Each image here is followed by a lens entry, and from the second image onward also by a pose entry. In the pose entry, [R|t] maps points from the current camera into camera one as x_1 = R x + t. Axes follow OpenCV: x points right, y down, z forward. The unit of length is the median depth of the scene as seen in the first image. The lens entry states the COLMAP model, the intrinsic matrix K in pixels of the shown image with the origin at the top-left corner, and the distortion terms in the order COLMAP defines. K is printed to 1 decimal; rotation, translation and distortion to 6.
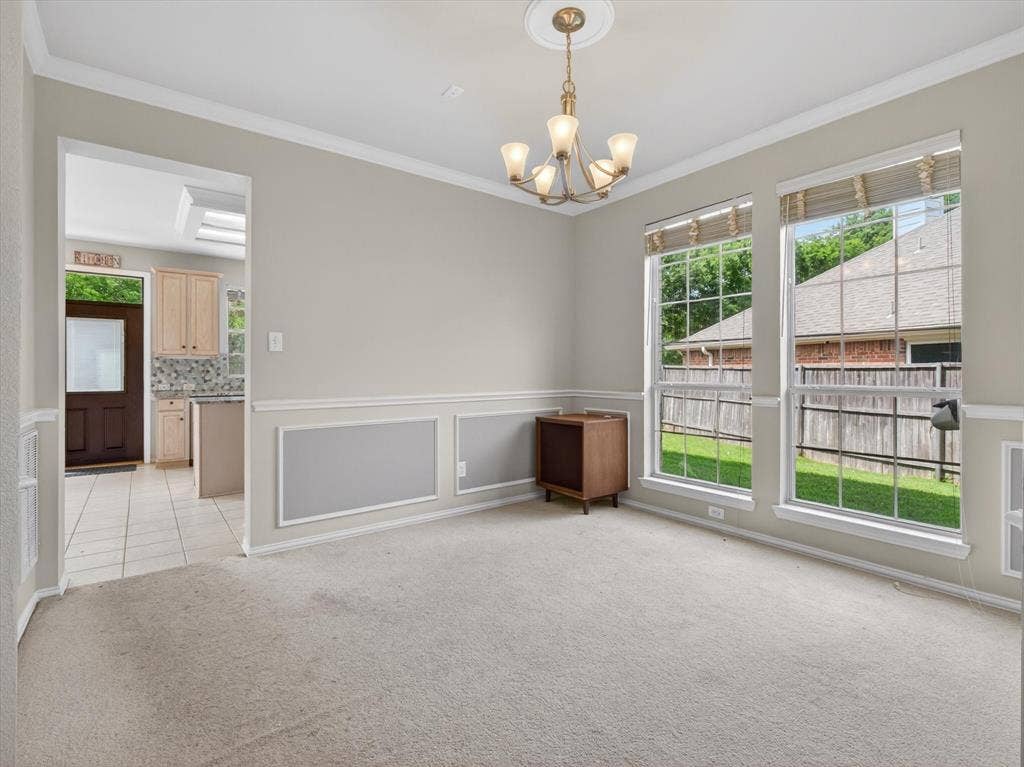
lens RADIAL K [[483.7, 0, 521.8], [0, 483.7, 370.5], [0, 0, 1]] dist [0.001495, -0.000632]
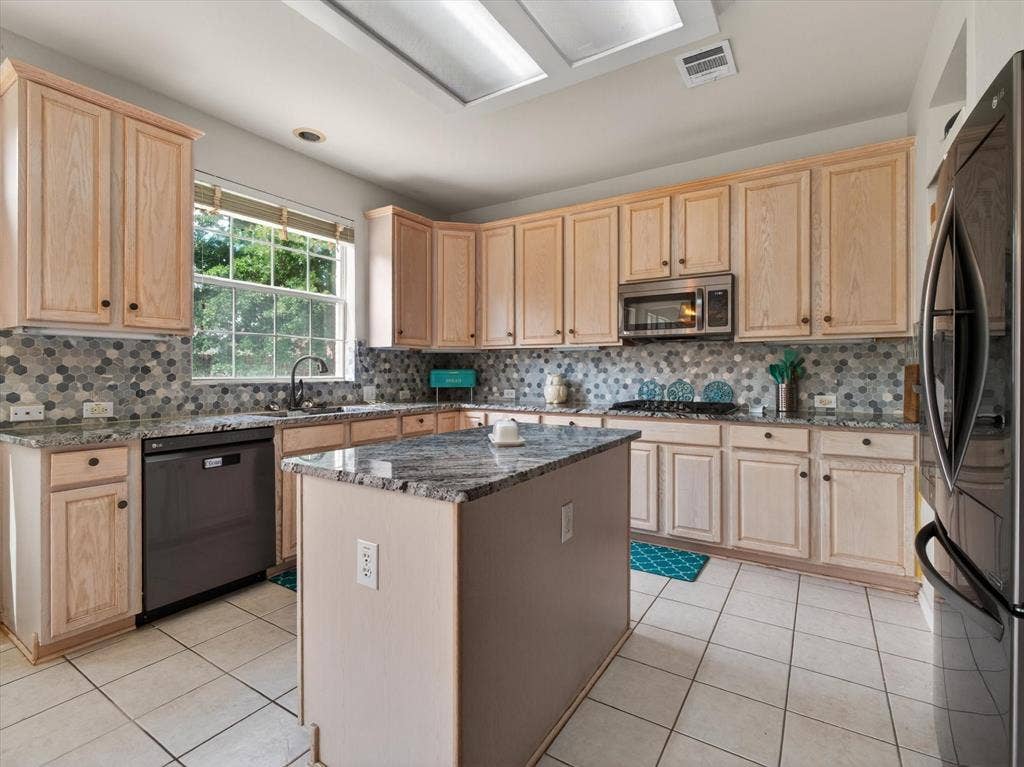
lens RADIAL K [[483.7, 0, 512.4], [0, 483.7, 370.6], [0, 0, 1]] dist [0.001495, -0.000632]
pose [[0.941257, 0.003743, 0.337672, -0.096226], [-0.004574, 0.999988, 0.001665, 0.000099], [-0.337661, -0.003112, 0.941263, 0.099095]]
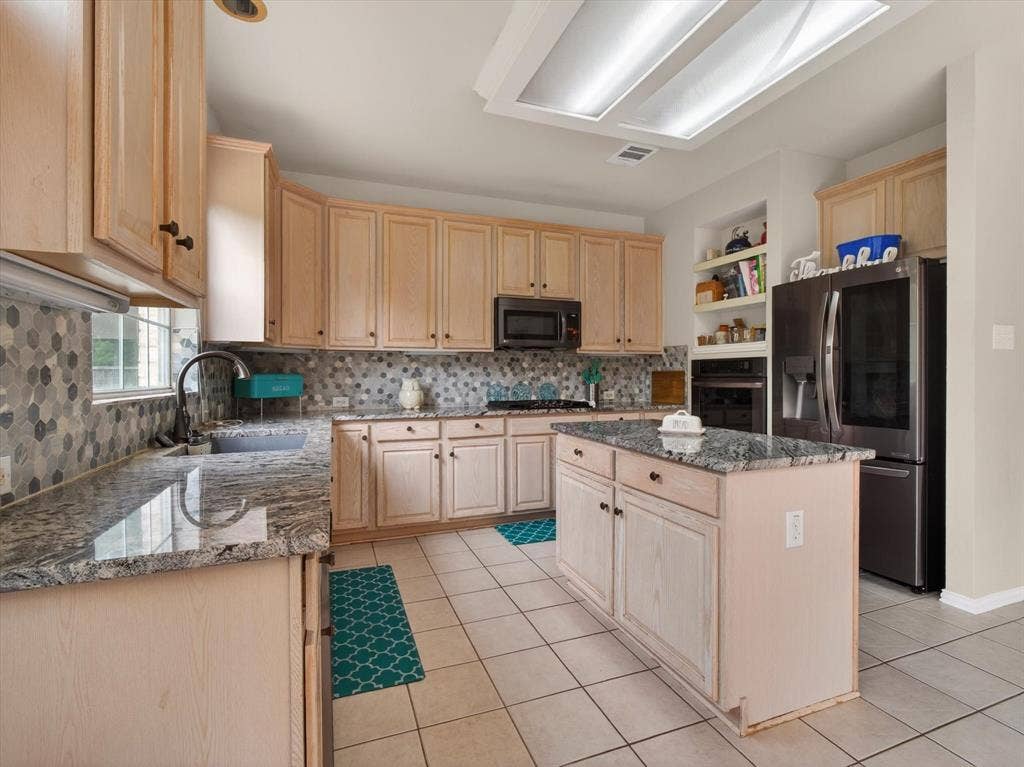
lens RADIAL K [[483.7, 0, 510.8], [0, 483.7, 375.3], [0, 0, 1]] dist [0.001495, -0.000632]
pose [[0.298584, 0.001026, 0.954383, -0.149198], [-0.002202, 0.999998, -0.000386, 0.000319], [-0.954381, -0.001986, 0.298585, 0.152276]]
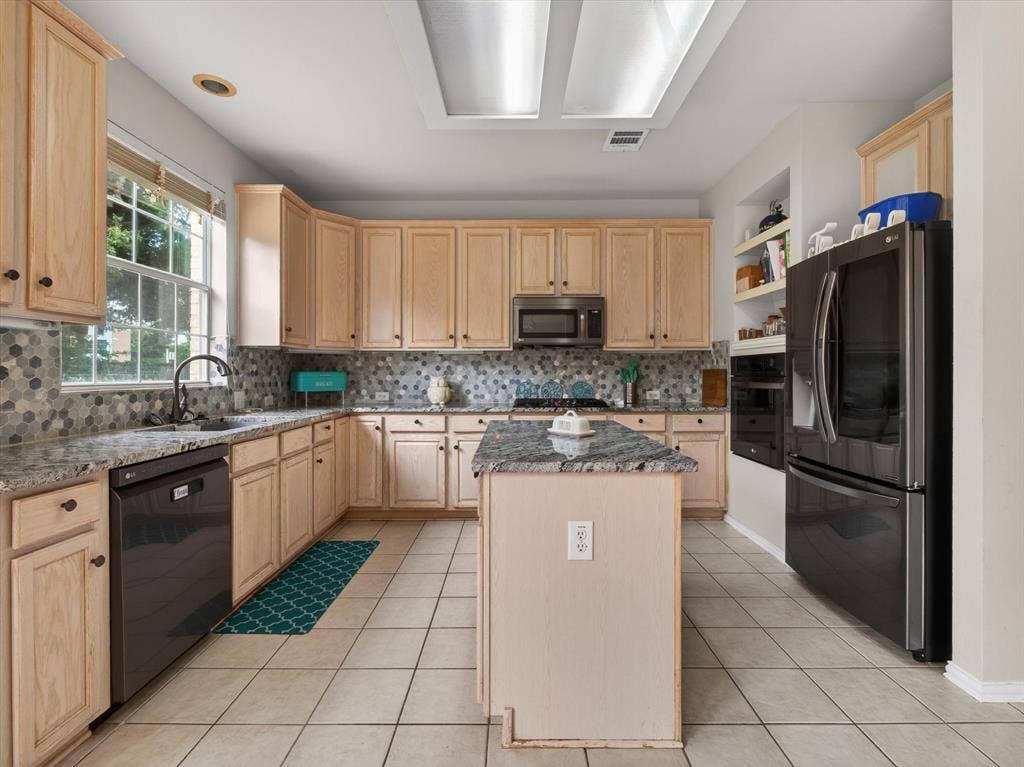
lens RADIAL K [[483.7, 0, 510.0], [0, 483.7, 370.8], [0, 0, 1]] dist [0.001495, -0.000632]
pose [[0.617118, 0.005800, 0.786850, -0.133538], [-0.004645, 0.999982, -0.003728, 0.000109], [-0.786857, -0.001355, 0.617134, 0.116928]]
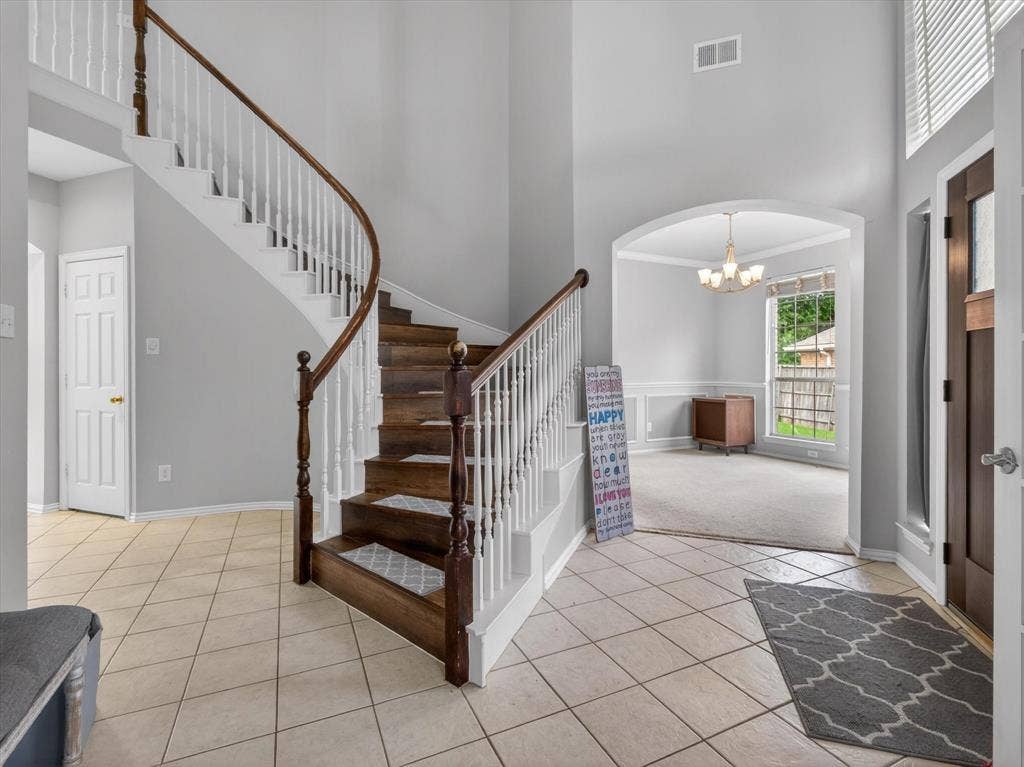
lens RADIAL K [[483.7, 0, 515.2], [0, 483.7, 369.9], [0, 0, 1]] dist [0.001495, -0.000632]
pose [[0.975477, -0.001880, -0.220095, -0.211924], [0.002114, 0.999997, 0.000826, -0.000237], [0.220093, -0.001271, 0.975478, -0.777236]]
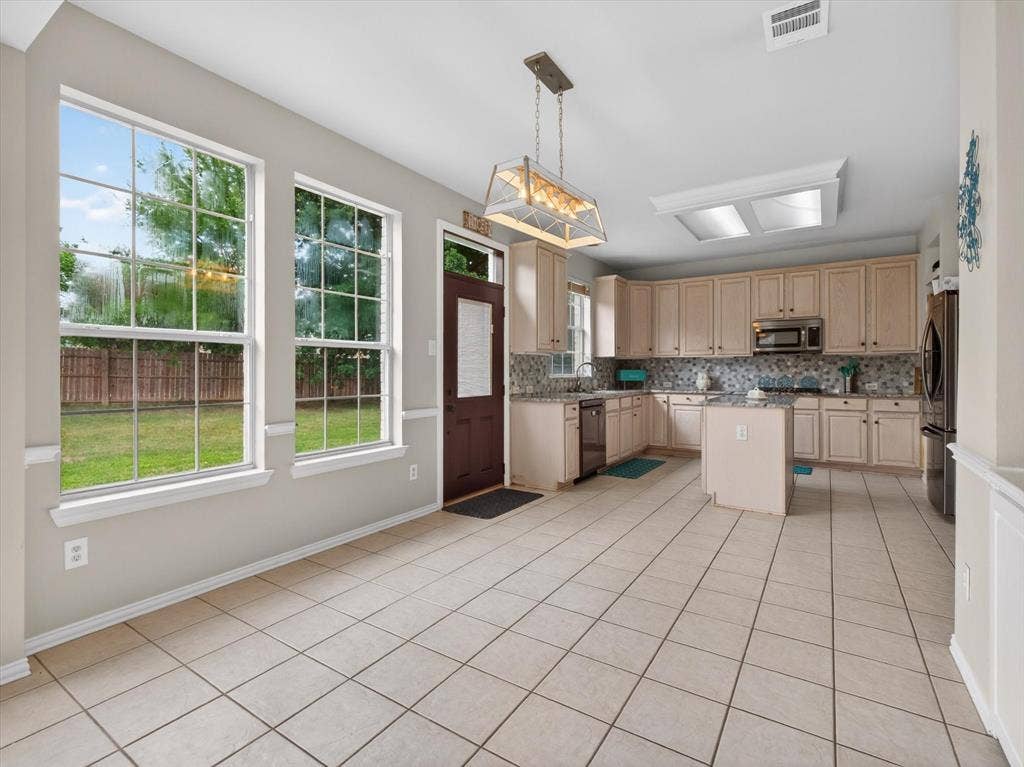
lens RADIAL K [[483.7, 0, 514.4], [0, 483.7, 371.2], [0, 0, 1]] dist [0.001495, -0.000632]
pose [[0.942879, 0.001111, 0.333134, -0.187646], [-0.002200, 0.999993, 0.002893, 0.000206], [-0.333129, -0.003460, 0.942875, 0.044882]]
